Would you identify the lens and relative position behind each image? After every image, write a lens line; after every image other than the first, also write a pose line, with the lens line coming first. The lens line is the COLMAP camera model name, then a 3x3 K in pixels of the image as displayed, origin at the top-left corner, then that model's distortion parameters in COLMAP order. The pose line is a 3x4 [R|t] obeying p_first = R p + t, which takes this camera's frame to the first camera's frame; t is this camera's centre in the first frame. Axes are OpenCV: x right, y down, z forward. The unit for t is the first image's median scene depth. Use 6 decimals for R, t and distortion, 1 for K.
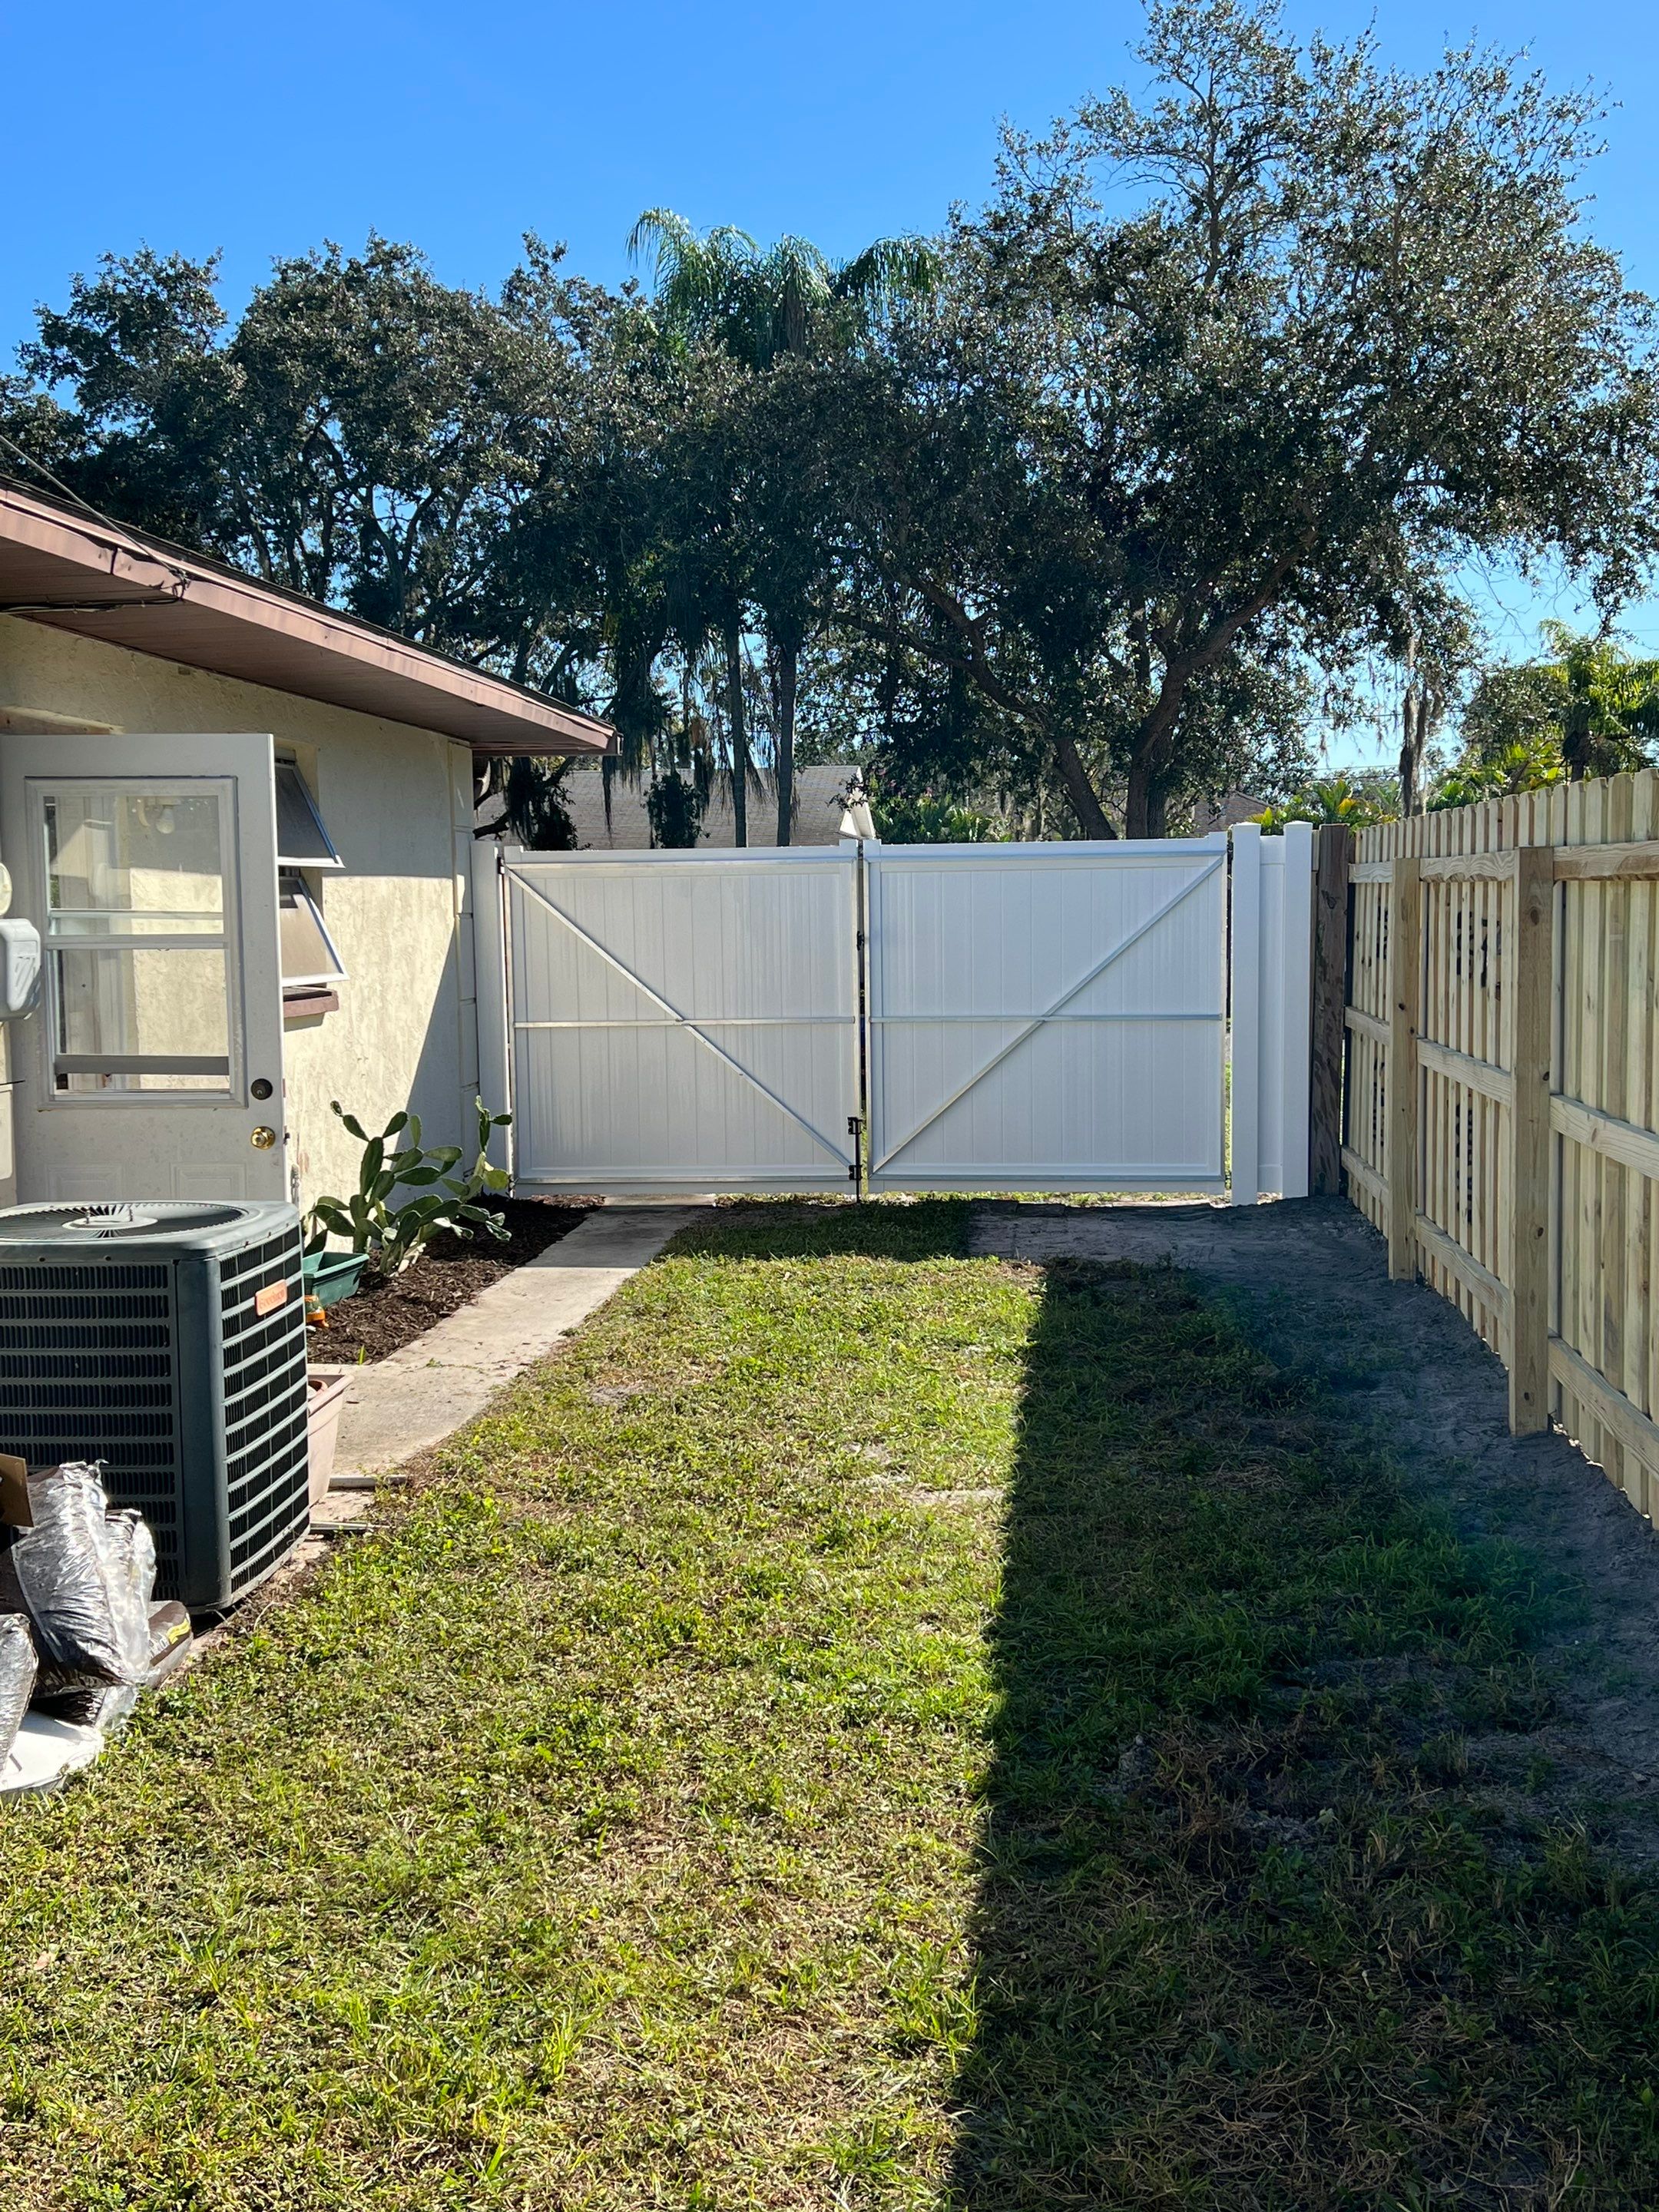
lens RADIAL K [[2244.8, 0, 794.5], [0, 2244.8, 1107.4], [0, 0, 1]] dist [0.133146, -0.306520]
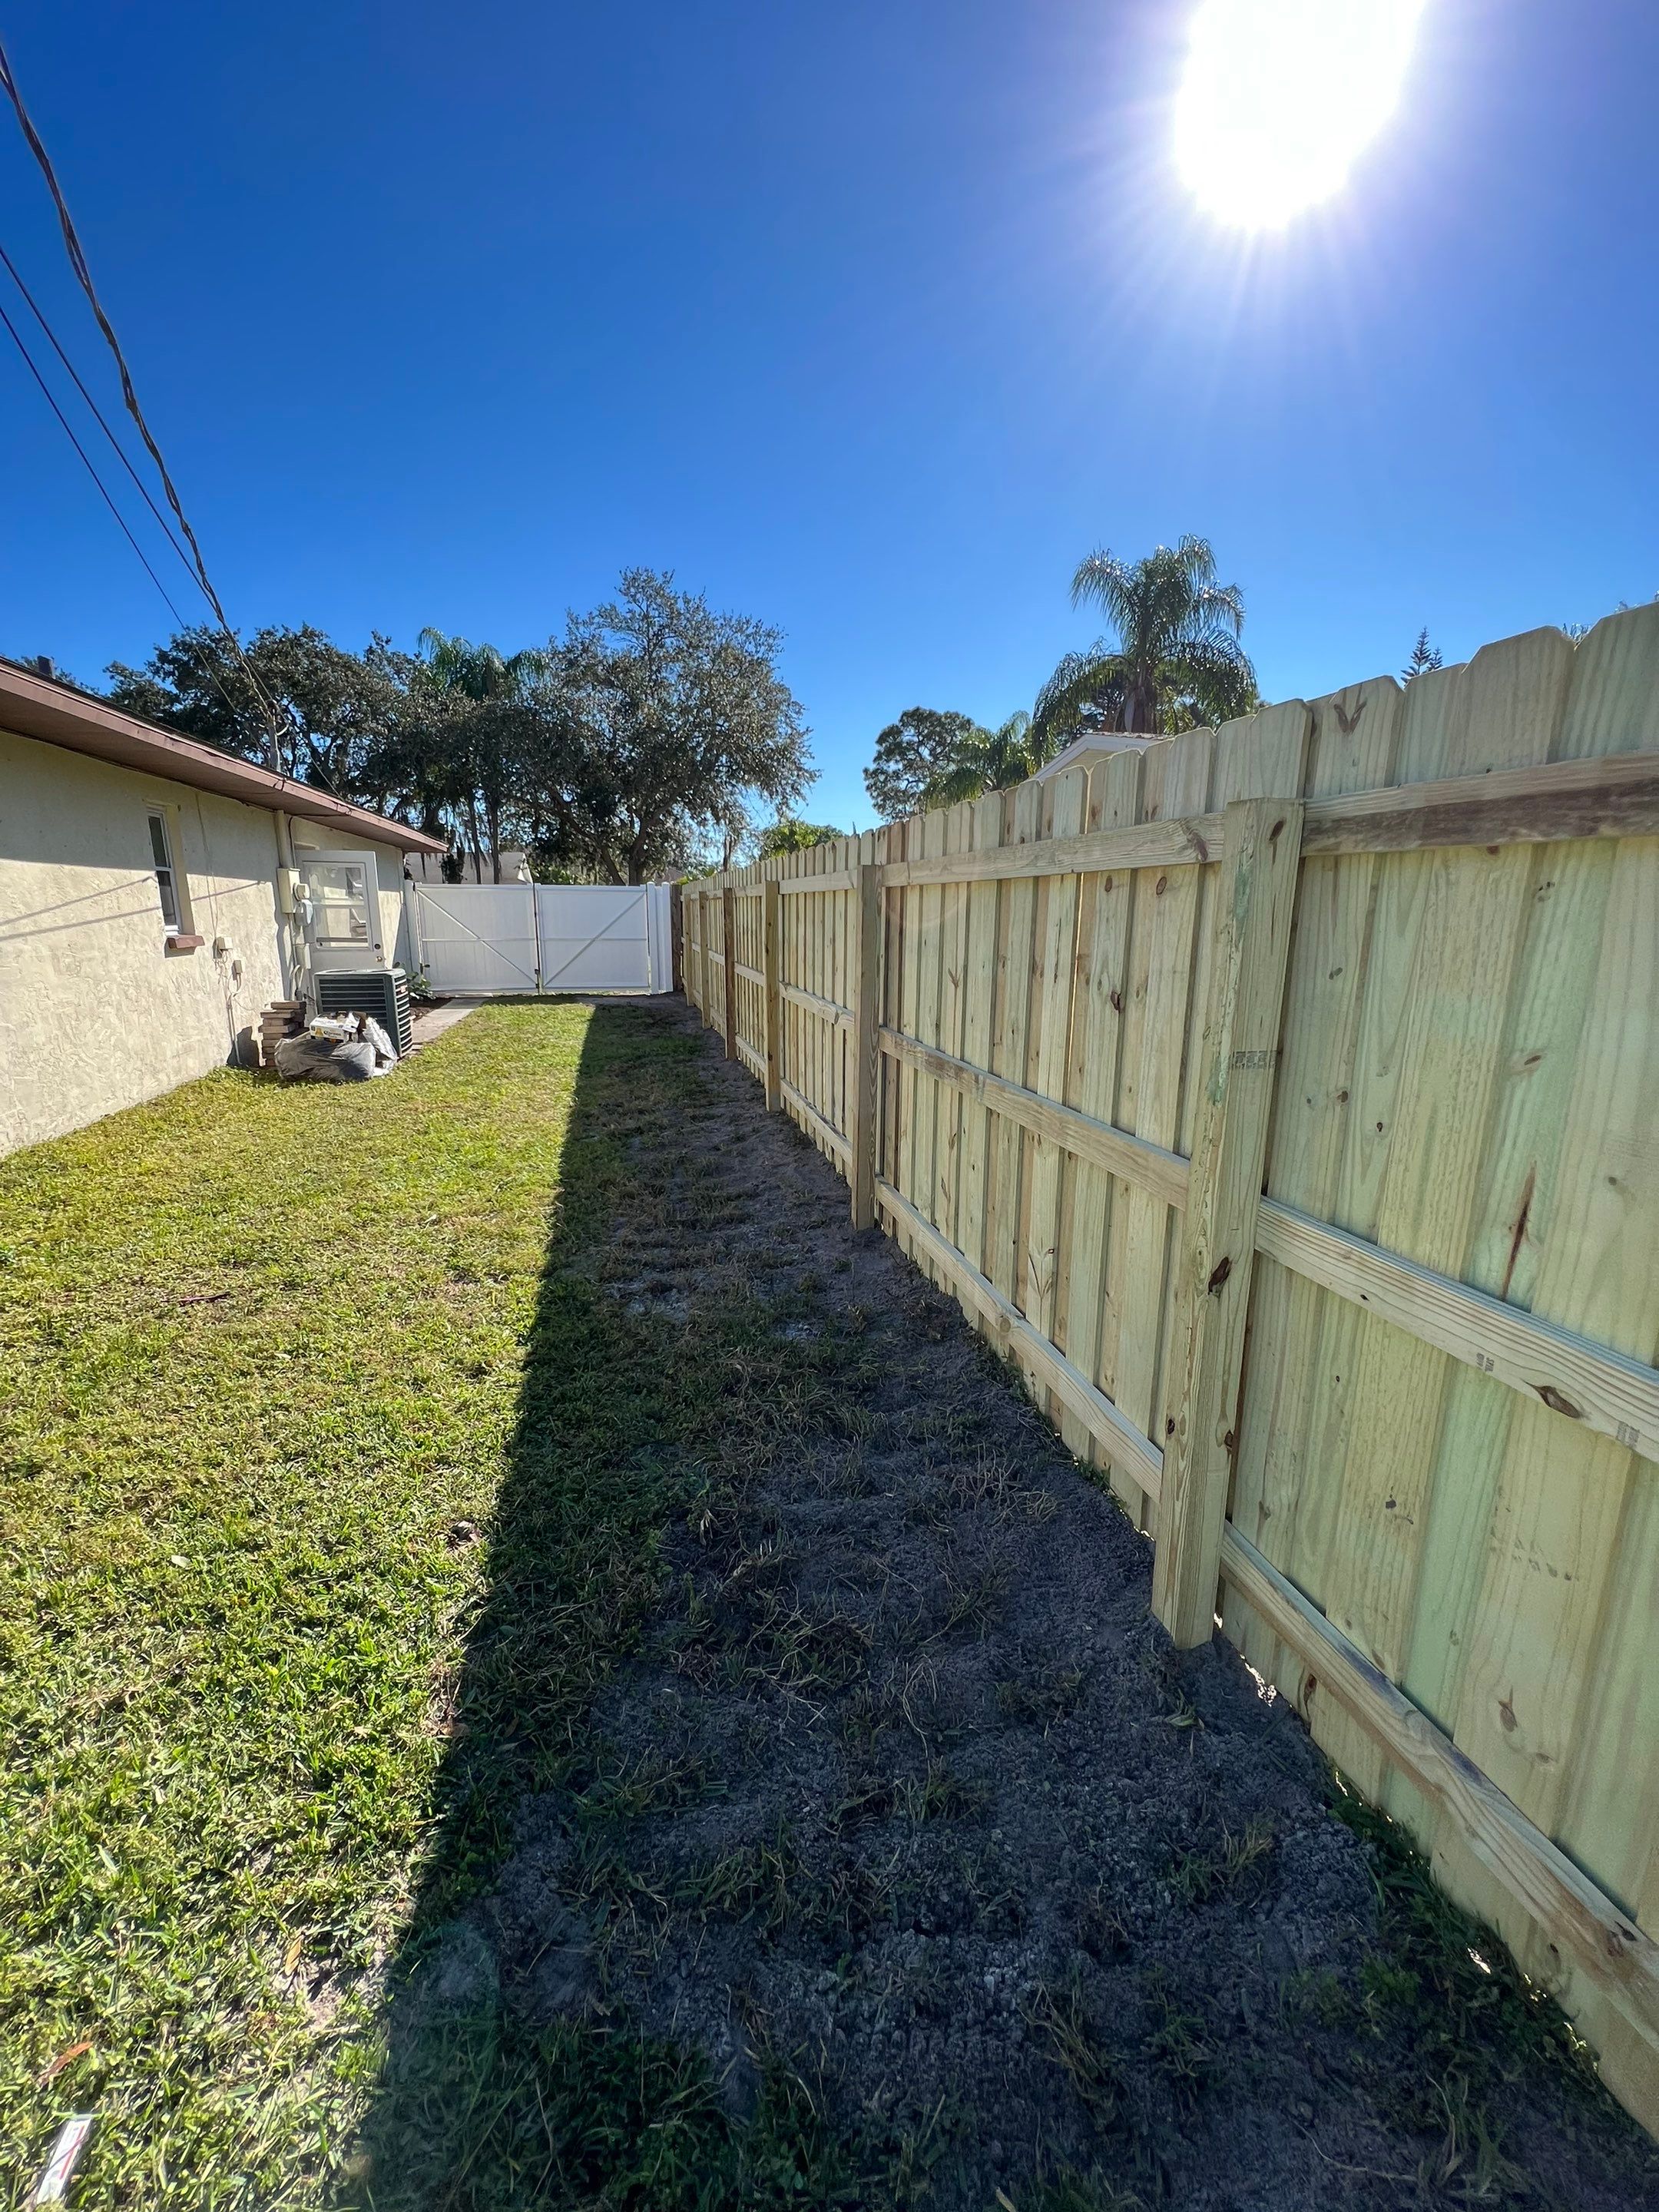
lens RADIAL K [[888.7, 0, 835.1], [0, 888.7, 1108.0], [0, 0, 1]] dist [0.001274, 0.000015]
pose [[0.936471, -0.055975, 0.346250, -0.009958], [0.011978, 0.991712, 0.127924, 0.016927], [-0.350540, -0.115649, 0.929380, -0.149104]]
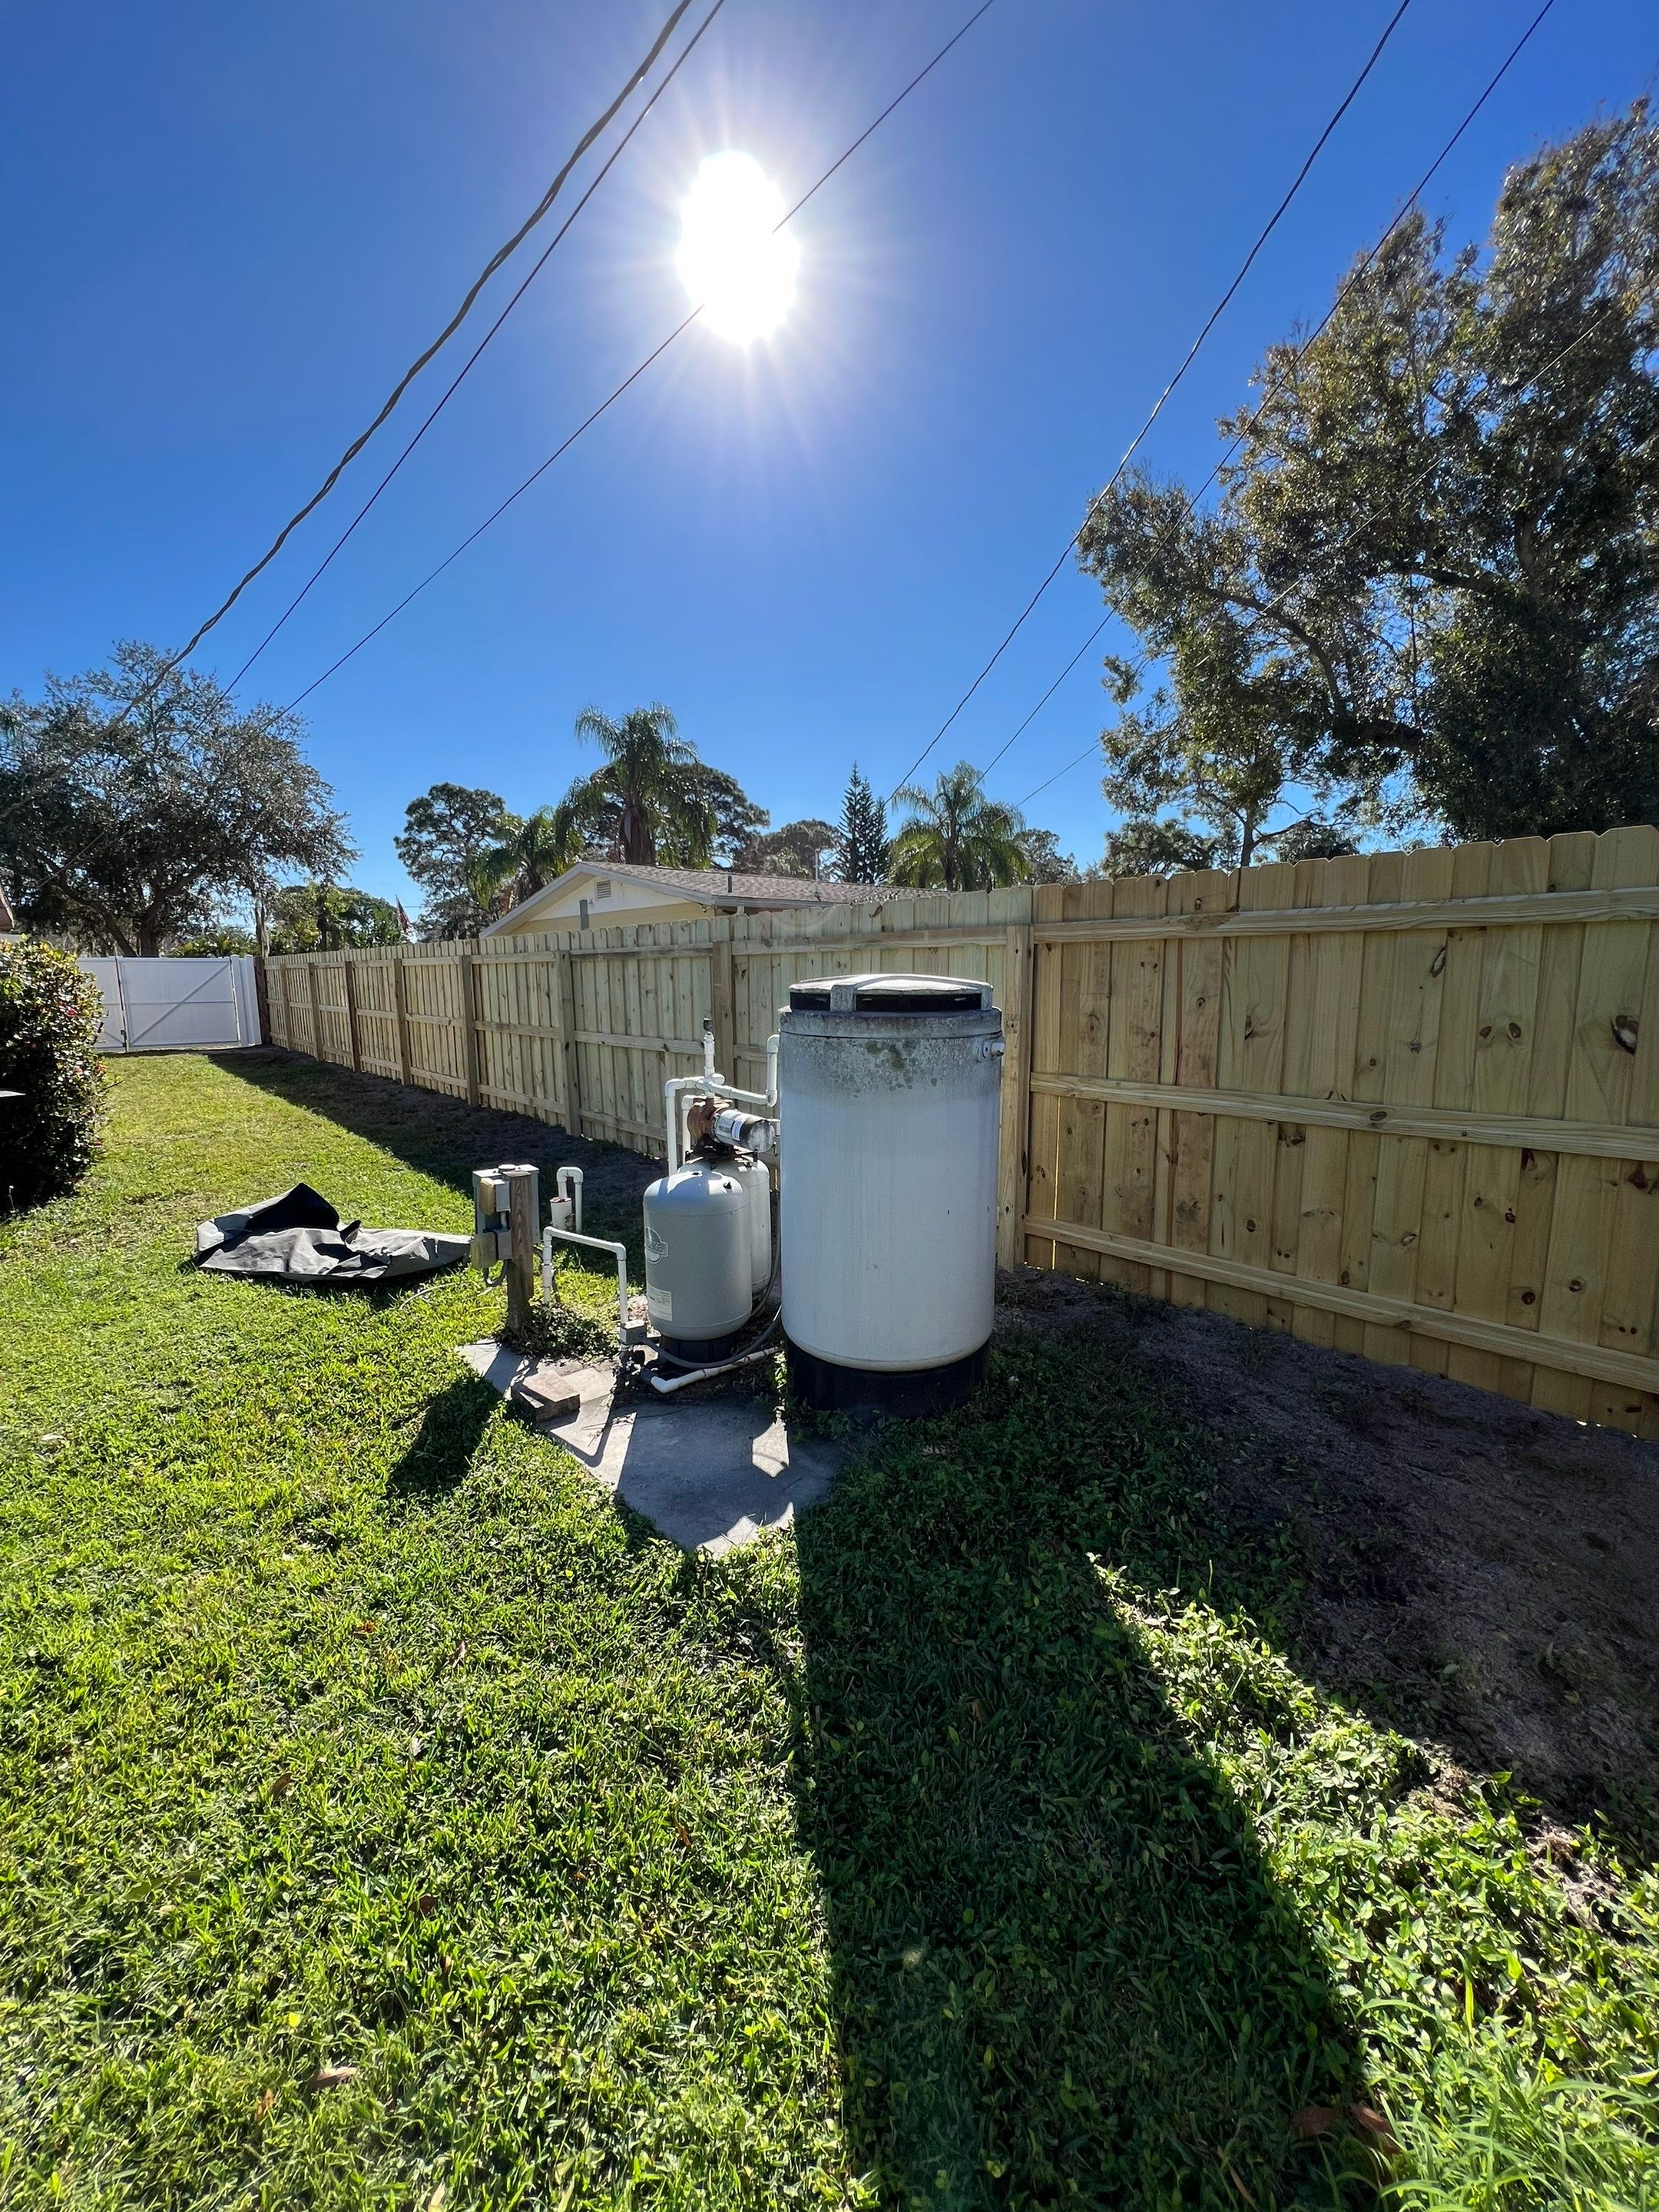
lens RADIAL K [[888.7, 0, 835.1], [0, 888.7, 1108.0], [0, 0, 1]] dist [0.001274, 0.000015]
pose [[0.666097, -0.101932, 0.738867, -0.111616], [0.065350, 0.994784, 0.078323, 0.036877], [-0.742996, -0.003885, 0.669284, -0.340744]]
